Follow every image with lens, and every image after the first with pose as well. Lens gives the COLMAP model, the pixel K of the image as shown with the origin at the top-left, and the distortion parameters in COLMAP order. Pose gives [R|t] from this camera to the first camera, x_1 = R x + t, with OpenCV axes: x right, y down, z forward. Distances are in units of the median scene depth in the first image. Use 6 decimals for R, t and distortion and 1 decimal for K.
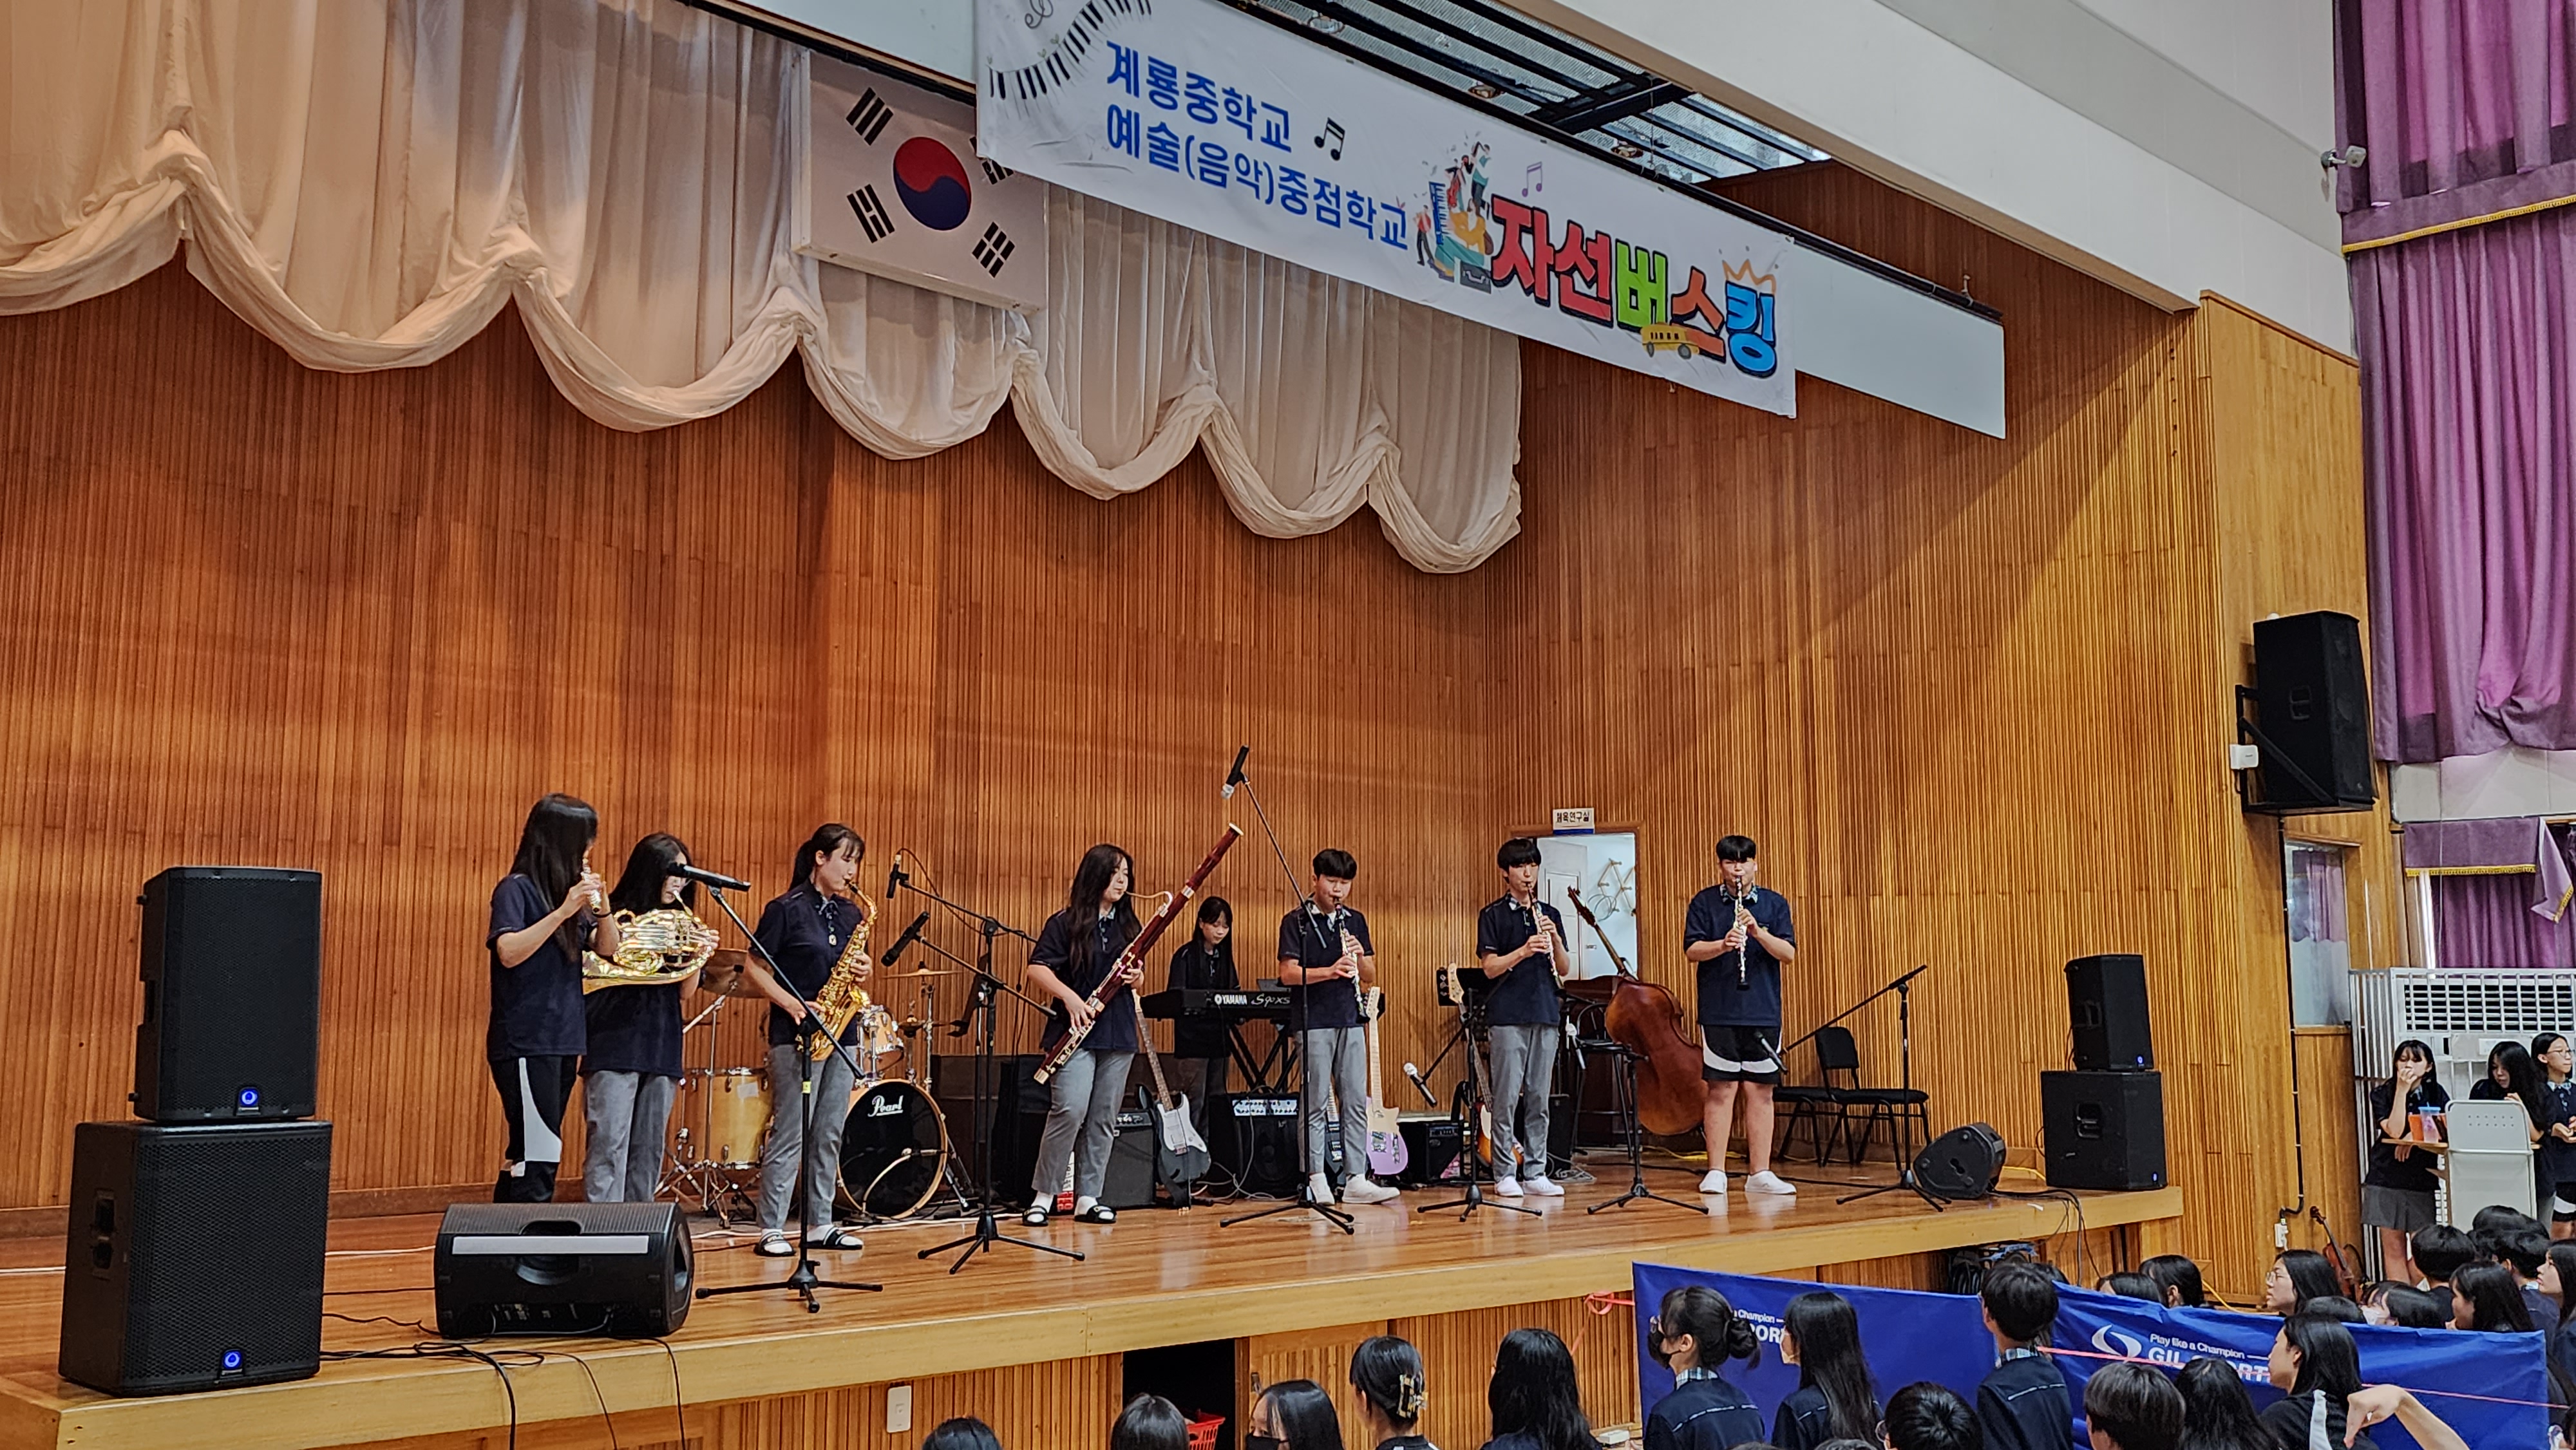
lens RADIAL K [[2416.7, 0, 1288.0], [0, 2416.7, 725.0], [0, 0, 1]] dist [0.110444, -0.023865]
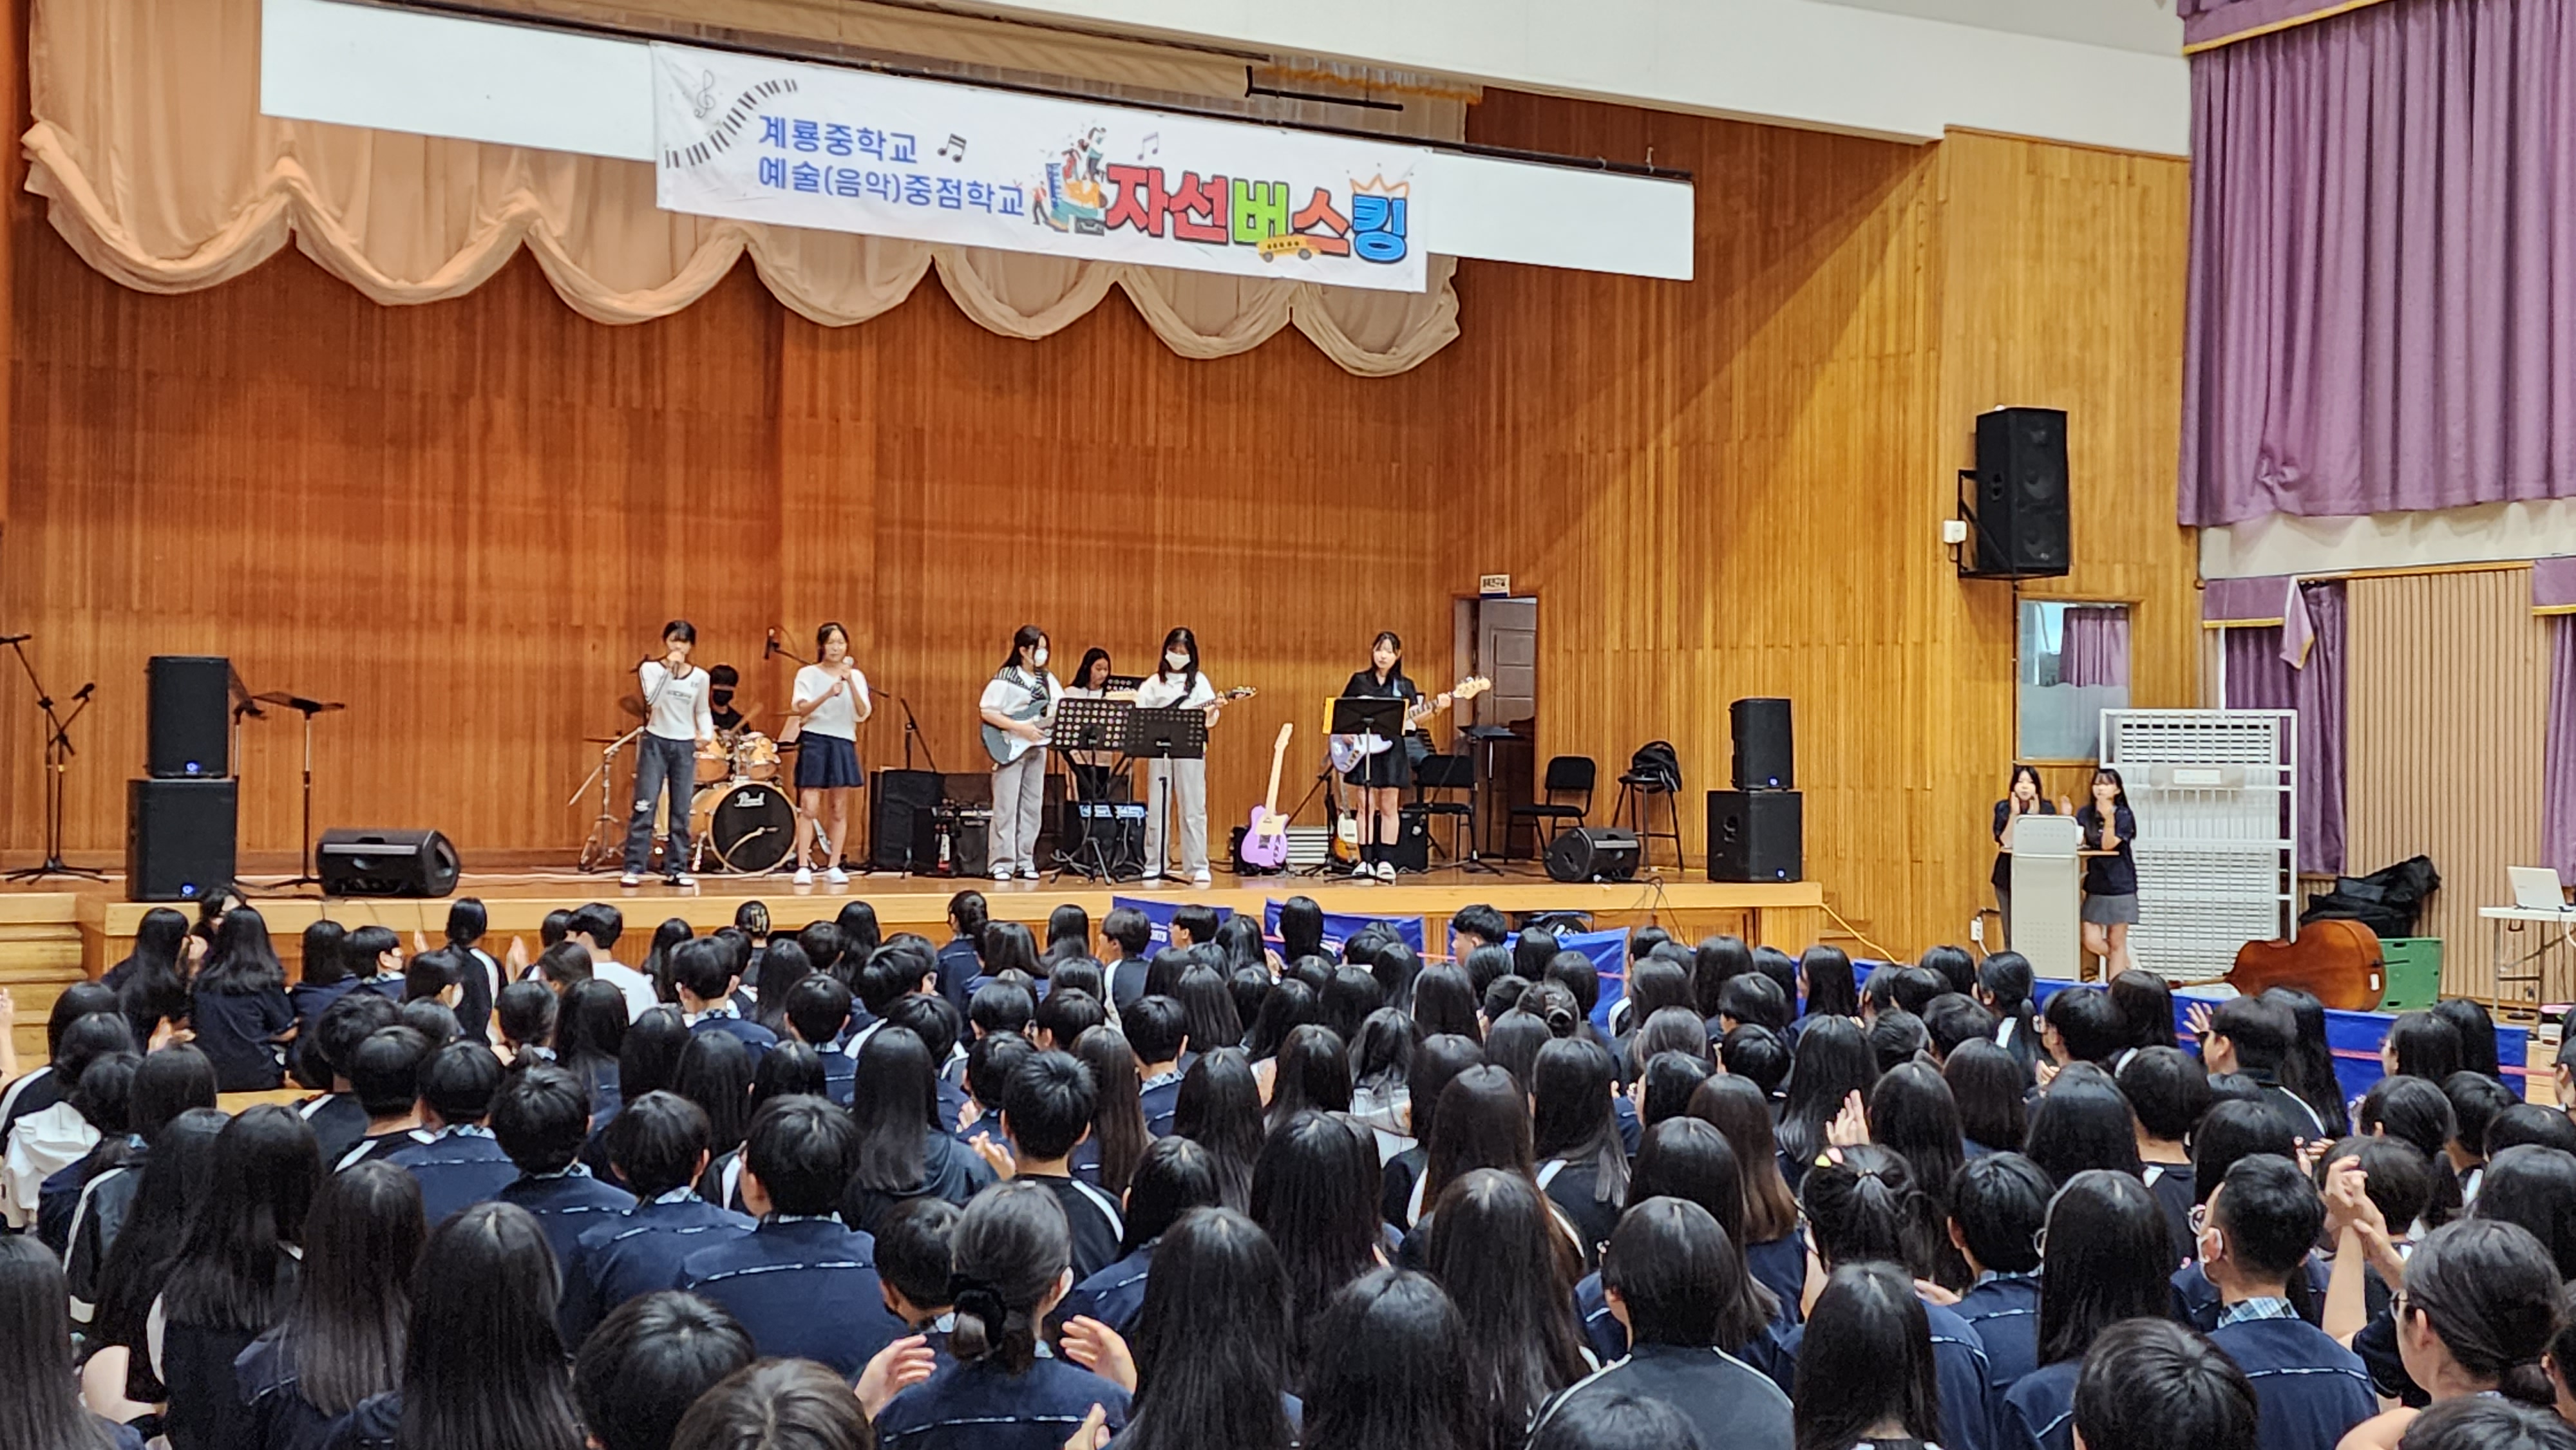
lens RADIAL K [[3021.3, 0, 1288.0], [0, 3021.3, 725.0], [0, 0, 1]] dist [0.152228, -0.004618]
pose [[0.964647, 0.005357, -0.263489, 0.571780], [0.022335, 0.994535, 0.101987, -0.062785], [0.262596, -0.104266, 0.959256, -0.613766]]
